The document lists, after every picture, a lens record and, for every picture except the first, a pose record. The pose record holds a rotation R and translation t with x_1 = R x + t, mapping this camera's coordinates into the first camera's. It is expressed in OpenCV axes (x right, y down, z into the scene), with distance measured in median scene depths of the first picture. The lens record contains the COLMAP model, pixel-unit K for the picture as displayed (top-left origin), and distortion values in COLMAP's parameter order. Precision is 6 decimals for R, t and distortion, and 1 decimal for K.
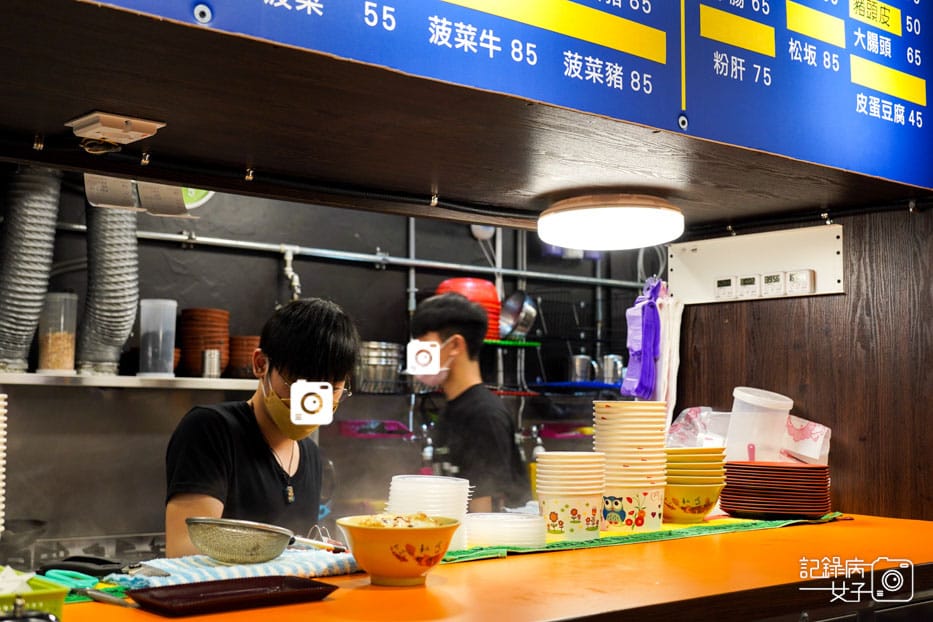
lens RADIAL K [[1289.3, 0, 467.9], [0, 1289.3, 312.8], [0, 0, 1]] dist [0.001088, 0.000000]
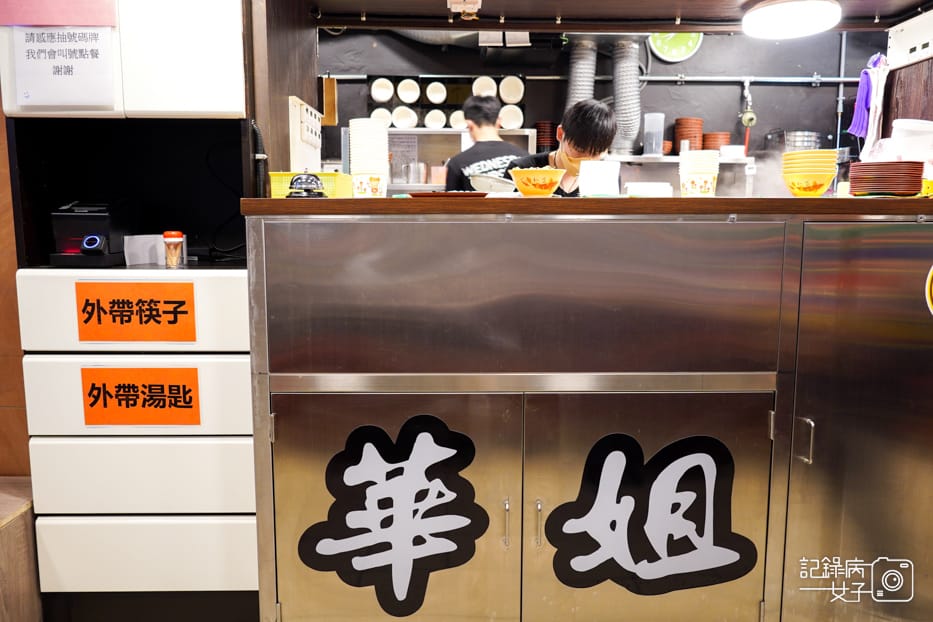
lens RADIAL K [[753.2, 0, 466.5], [0, 753.2, 312.0], [0, 0, 1]] dist [0.018711, -0.001794]
pose [[0.760853, 0.079831, -0.643995, 0.245916], [0.046208, 0.983220, 0.176474, 0.059348], [0.647277, -0.164029, 0.744397, -0.017551]]
